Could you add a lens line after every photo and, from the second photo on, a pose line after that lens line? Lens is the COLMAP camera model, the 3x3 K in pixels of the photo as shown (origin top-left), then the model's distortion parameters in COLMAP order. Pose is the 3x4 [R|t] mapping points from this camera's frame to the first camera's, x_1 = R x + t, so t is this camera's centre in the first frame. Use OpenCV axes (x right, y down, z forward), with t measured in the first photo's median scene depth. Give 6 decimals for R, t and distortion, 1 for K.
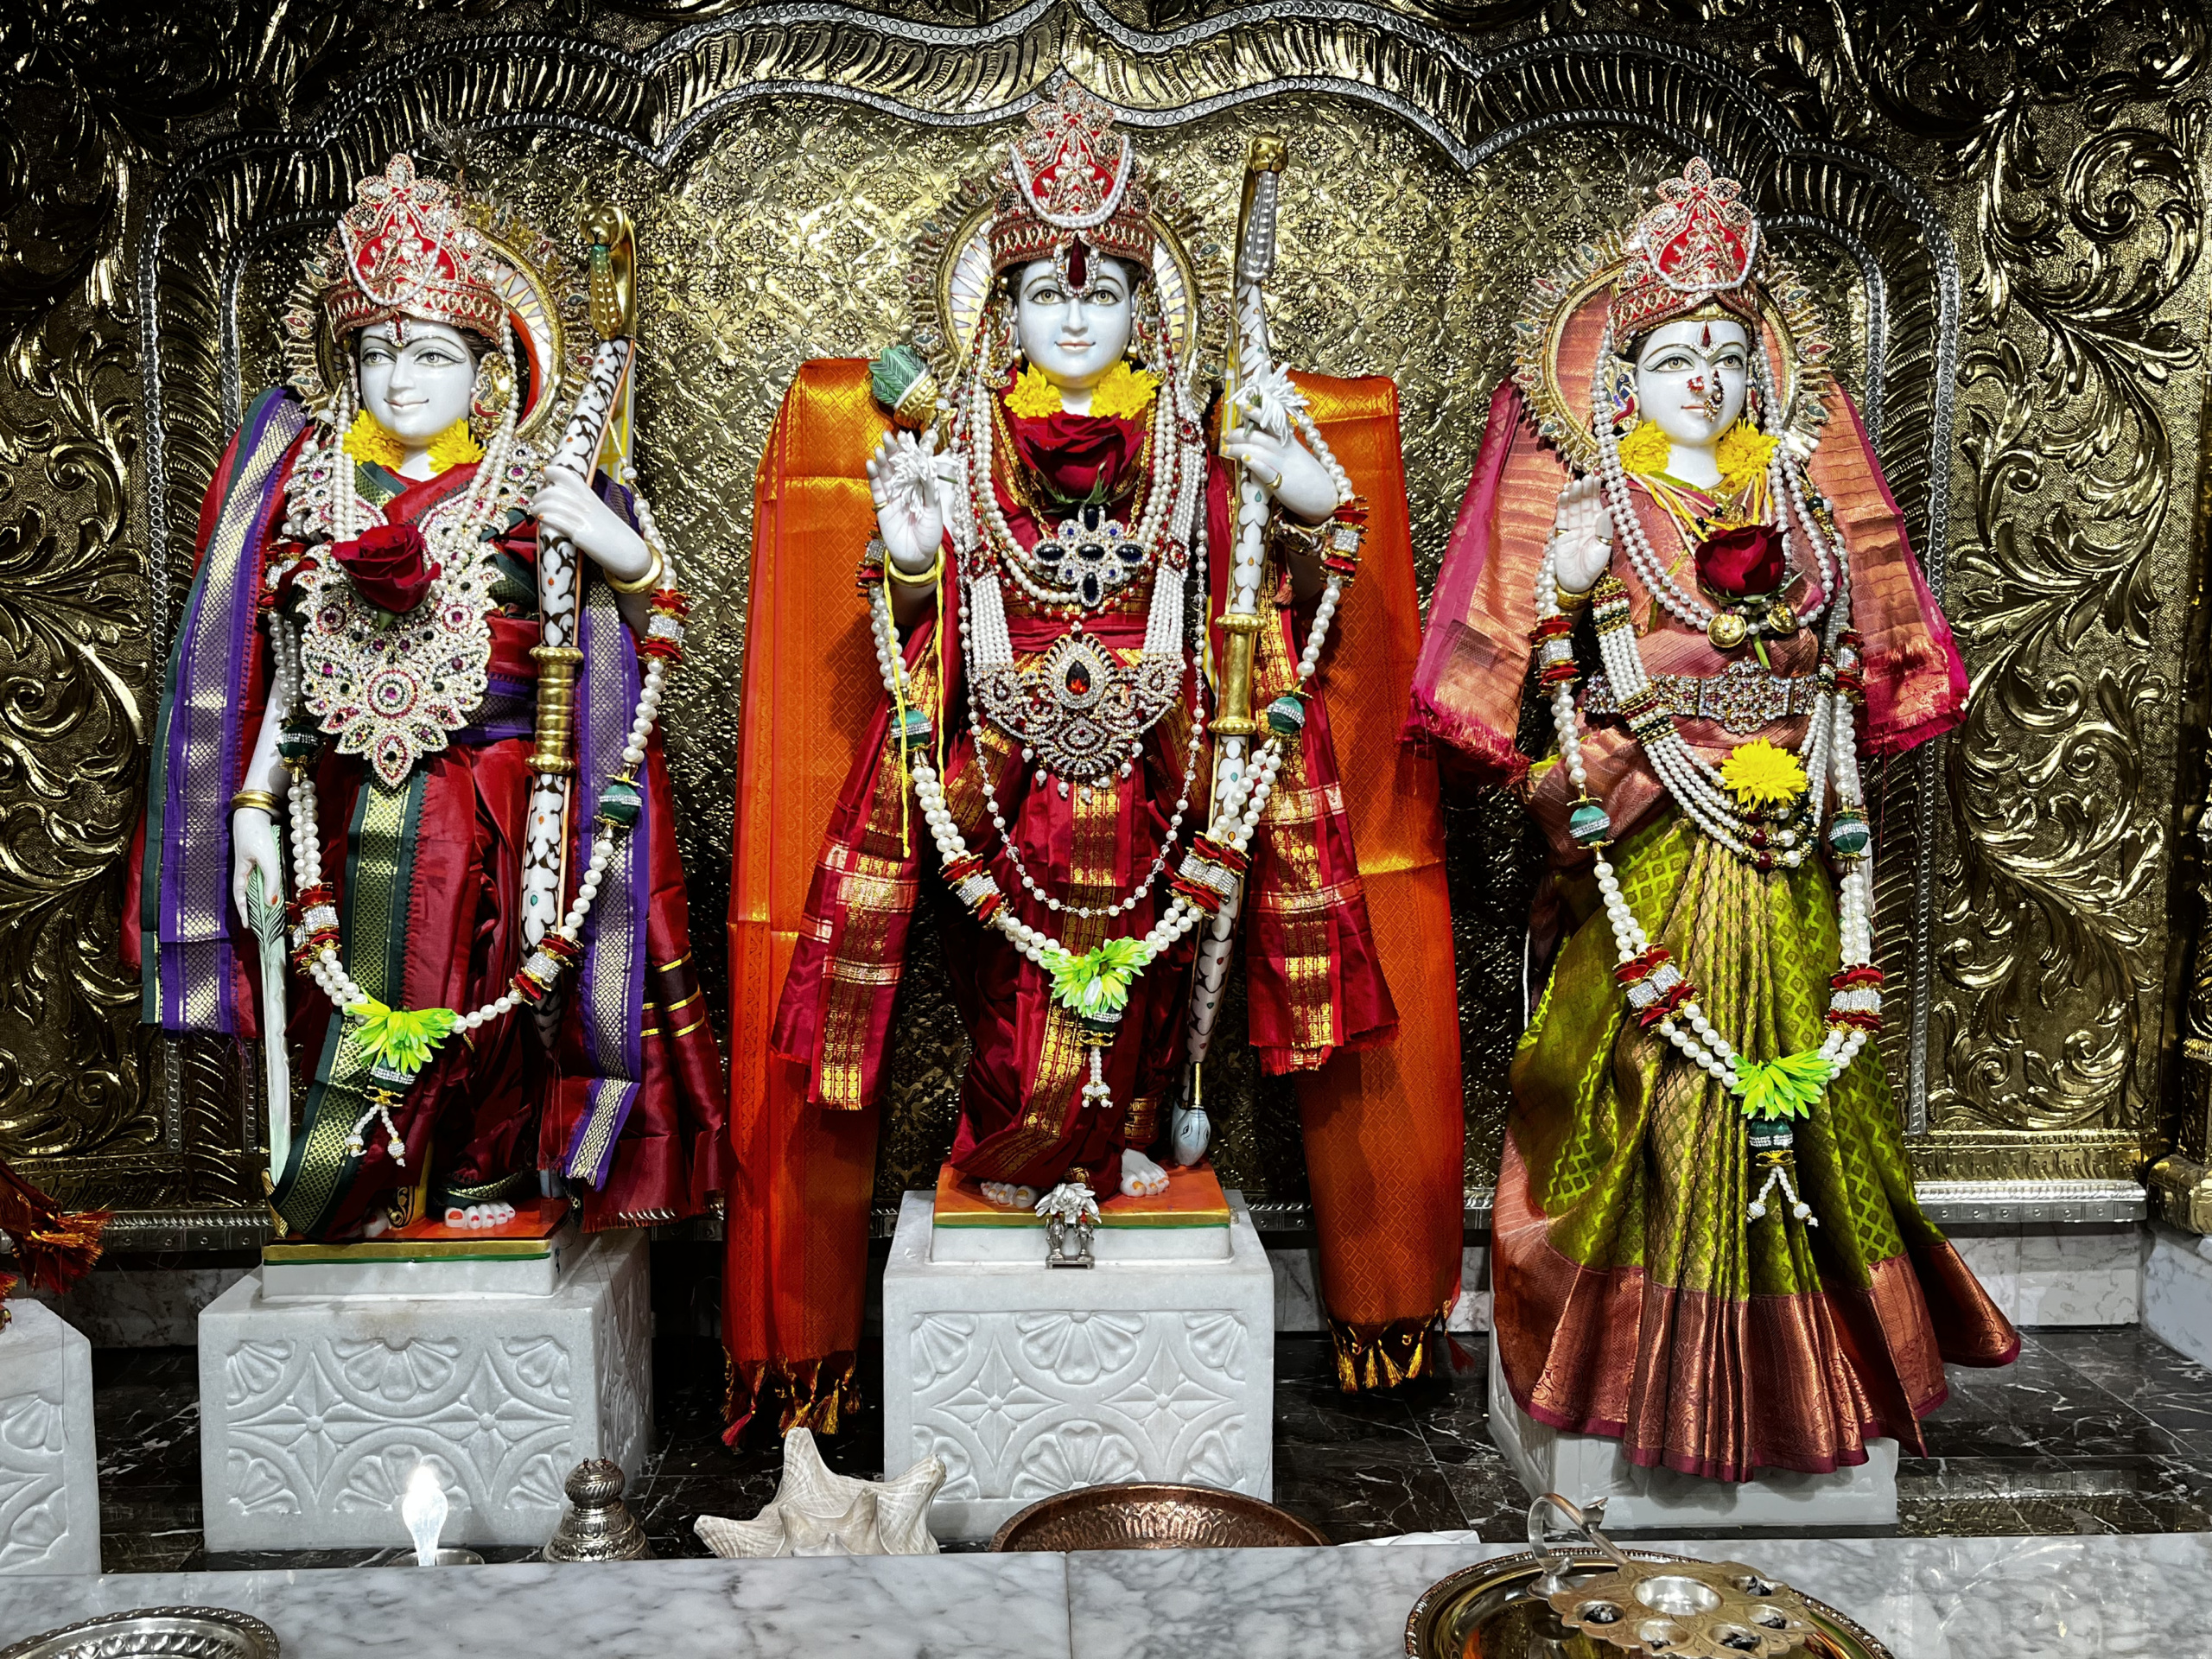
lens RADIAL K [[1923.2, 0, 1106.0], [0, 1923.2, 829.5], [0, 0, 1]] dist [0.048625, -0.010901]
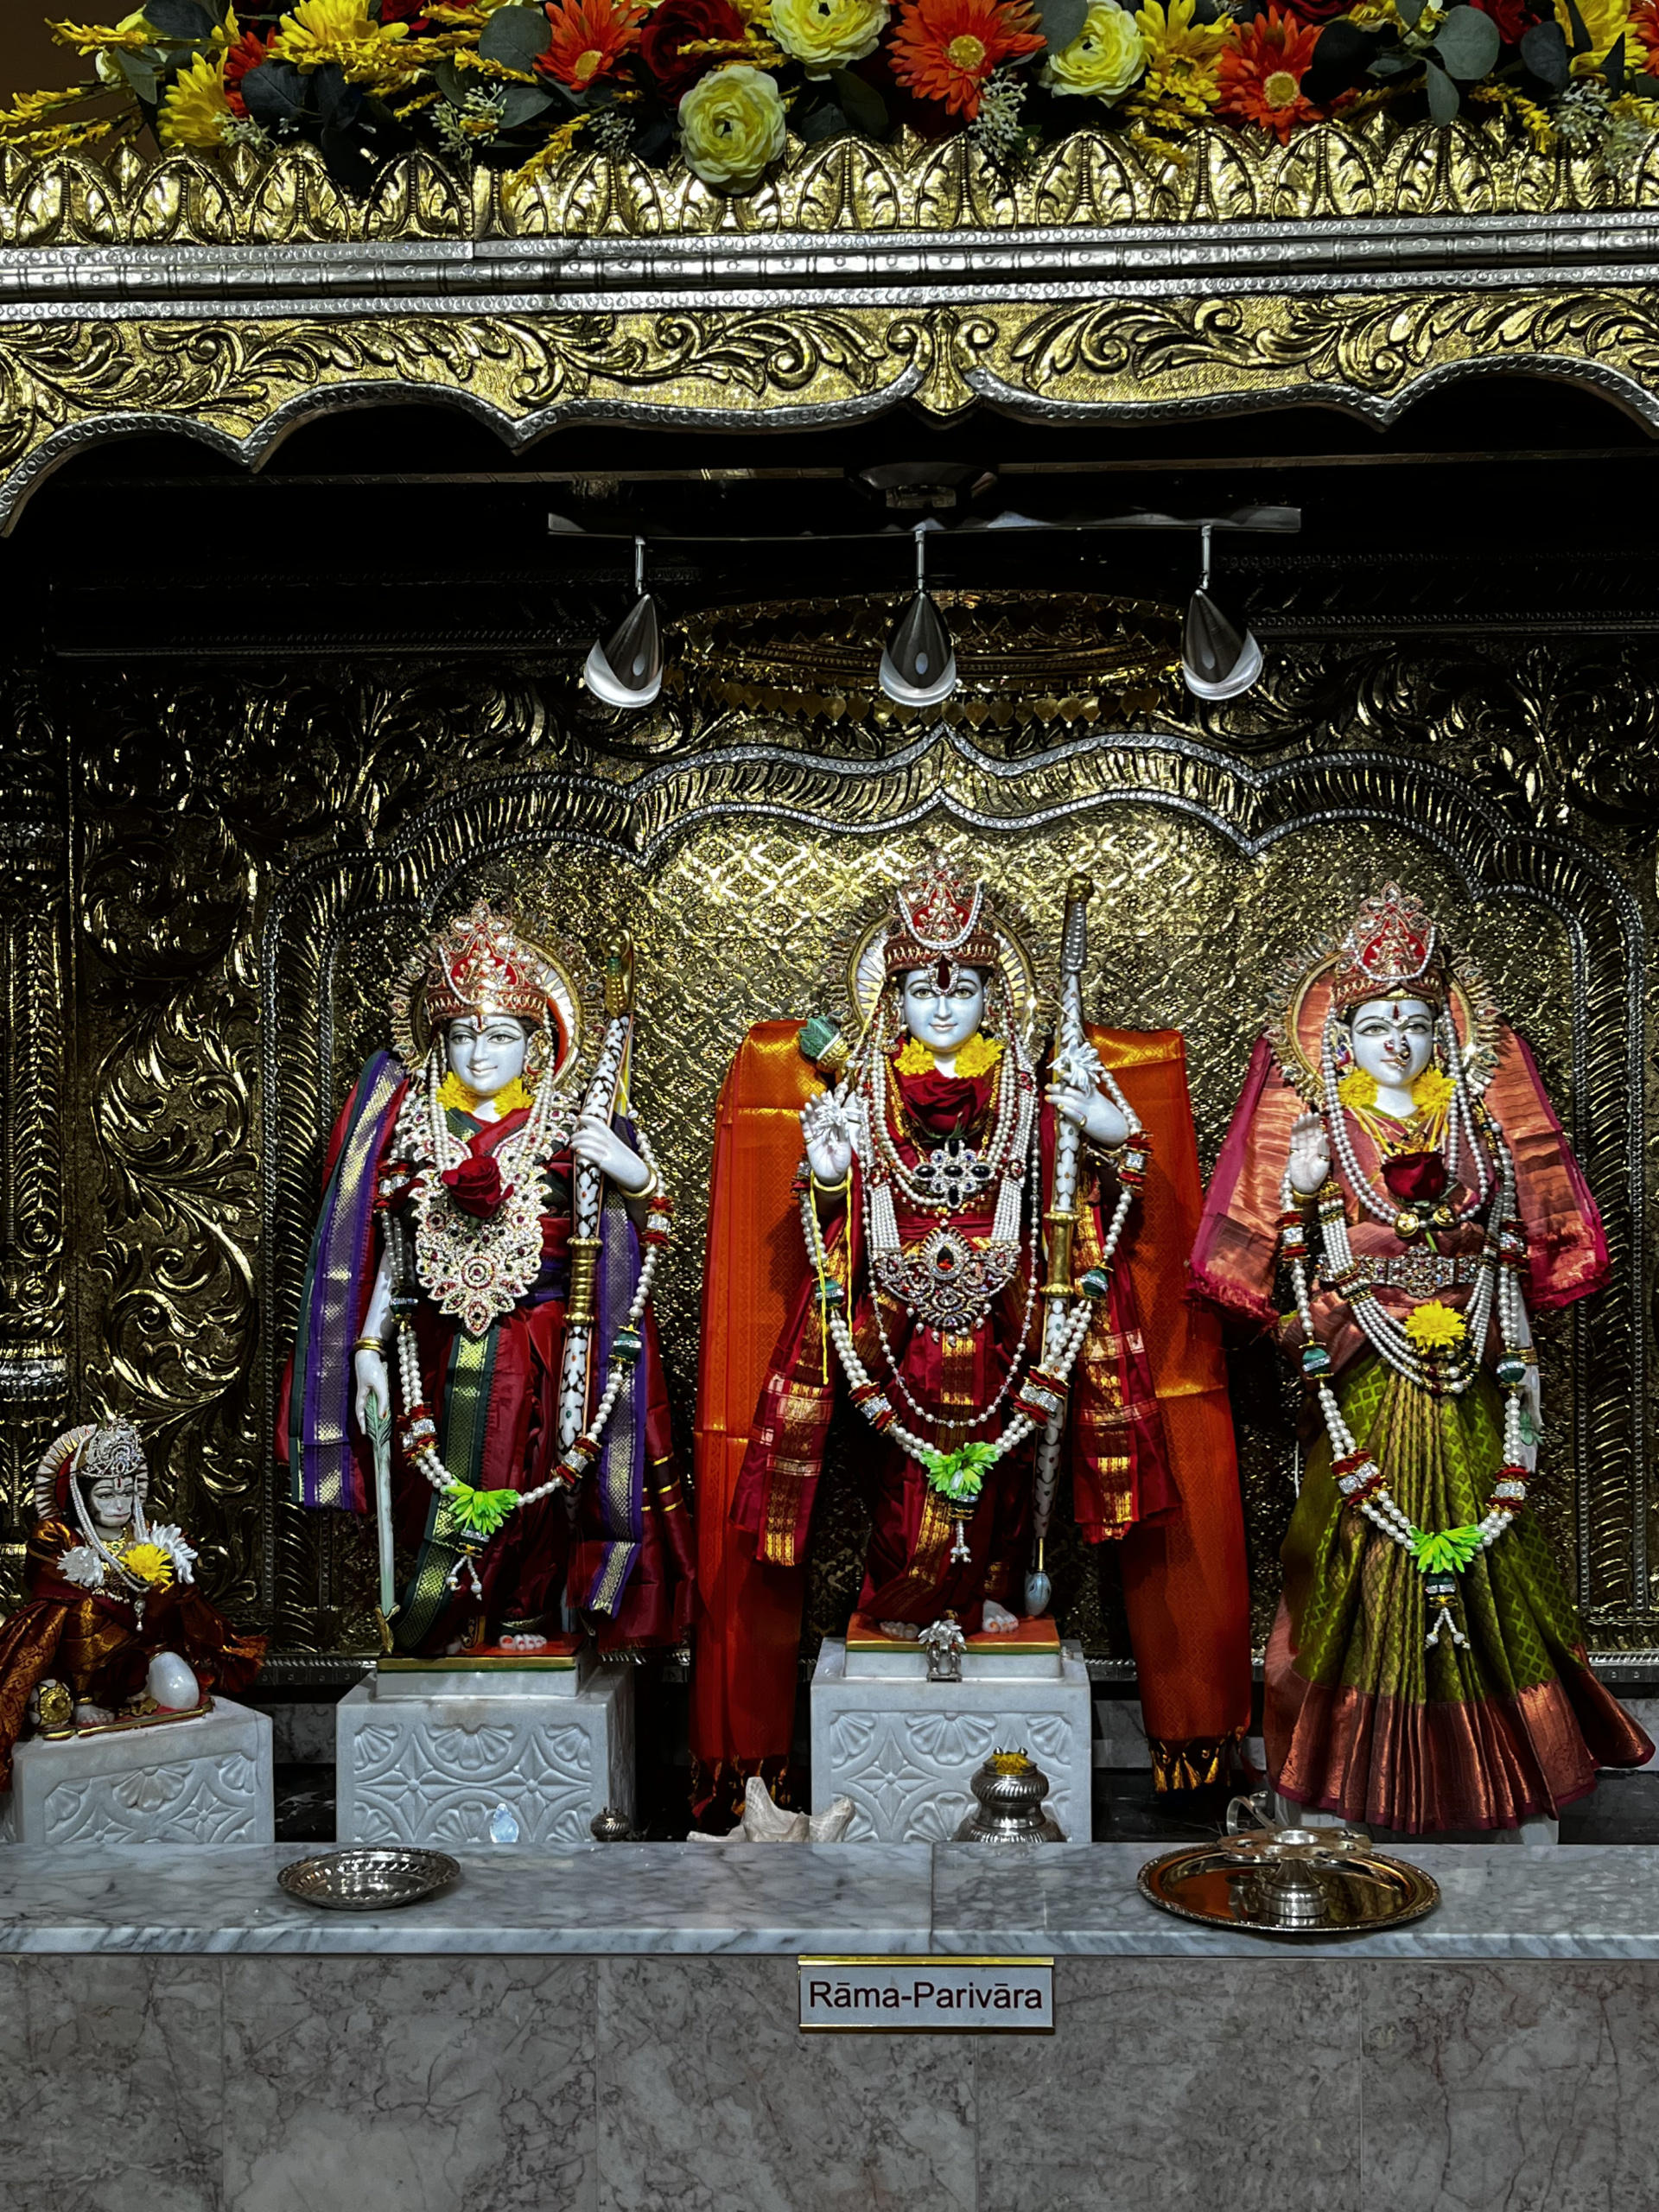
lens RADIAL K [[3247.4, 0, 829.5], [0, 3247.4, 1106.0], [0, 0, 1]] dist [0.254292, -1.731399]
pose [[0.995831, -0.007075, -0.090938, 0.117652], [0.001491, 0.998116, -0.061331, -0.042854], [0.091201, 0.060940, 0.993966, -1.387067]]
